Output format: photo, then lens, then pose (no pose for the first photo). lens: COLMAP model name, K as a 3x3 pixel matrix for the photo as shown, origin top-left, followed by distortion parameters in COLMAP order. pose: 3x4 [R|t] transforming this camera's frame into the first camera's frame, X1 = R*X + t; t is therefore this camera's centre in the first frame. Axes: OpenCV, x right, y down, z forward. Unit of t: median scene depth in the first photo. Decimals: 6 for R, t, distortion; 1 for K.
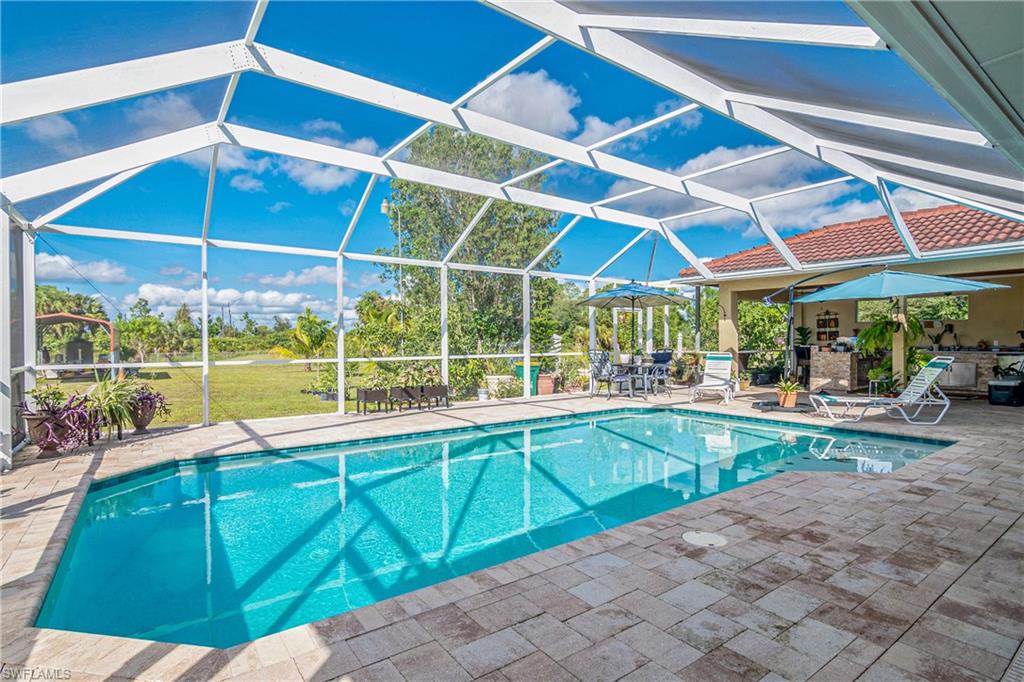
lens RADIAL K [[504.5, 0, 512.0], [0, 504.5, 341.0], [0, 0, 1]] dist [-0.000443, 0.000271]
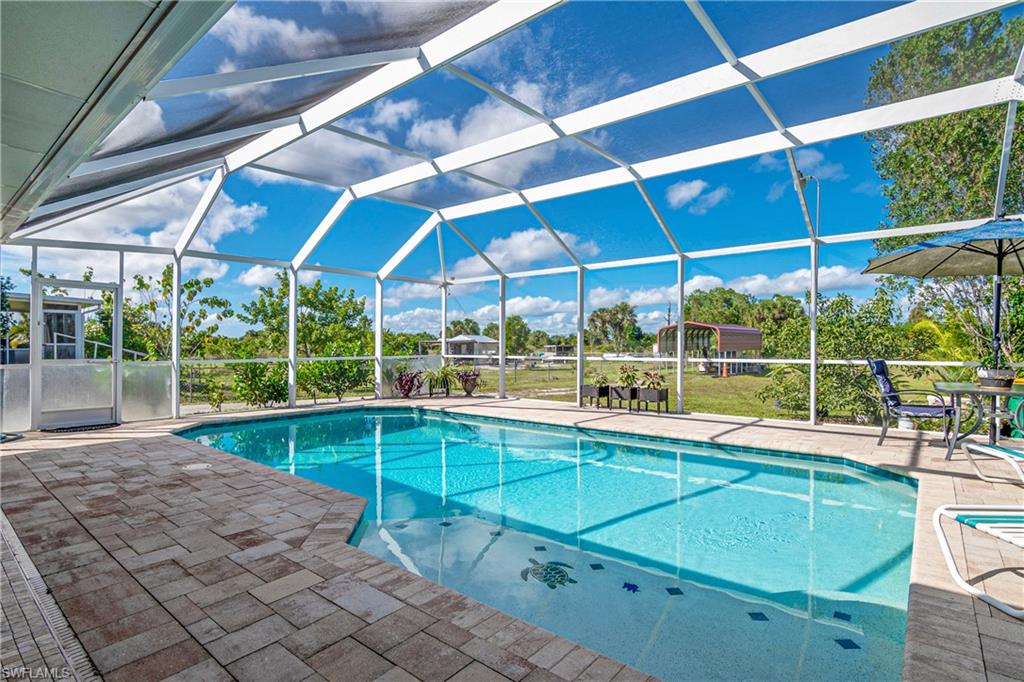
lens RADIAL K [[510.9, 0, 494.9], [0, 510.9, 341.9], [0, 0, 1]] dist [-0.004353, -0.000487]
pose [[0.218771, -0.005196, -0.975762, 1.563763], [0.005551, 0.999976, -0.004081, 0.012195], [0.975761, -0.004523, 0.218794, 1.147764]]
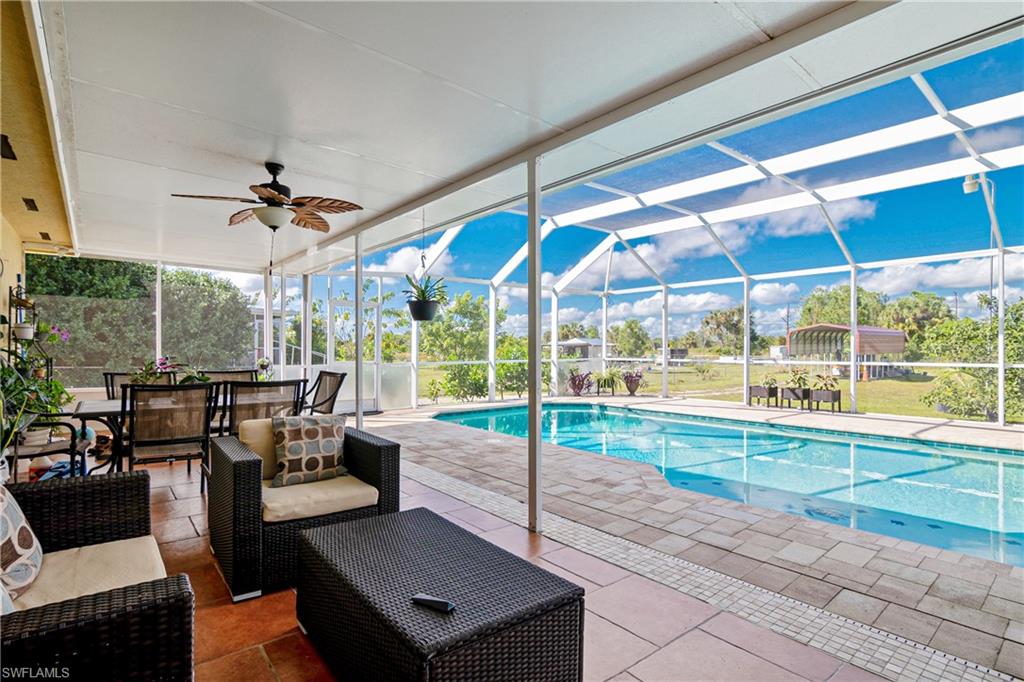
lens RADIAL K [[504.5, 0, 512.0], [0, 504.5, 341.0], [0, 0, 1]] dist [-0.000443, 0.000271]
pose [[0.053045, -0.012372, -0.998515, 1.836169], [0.006855, 0.999904, -0.012025, -0.000791], [0.998569, -0.006207, 0.053125, 0.712263]]
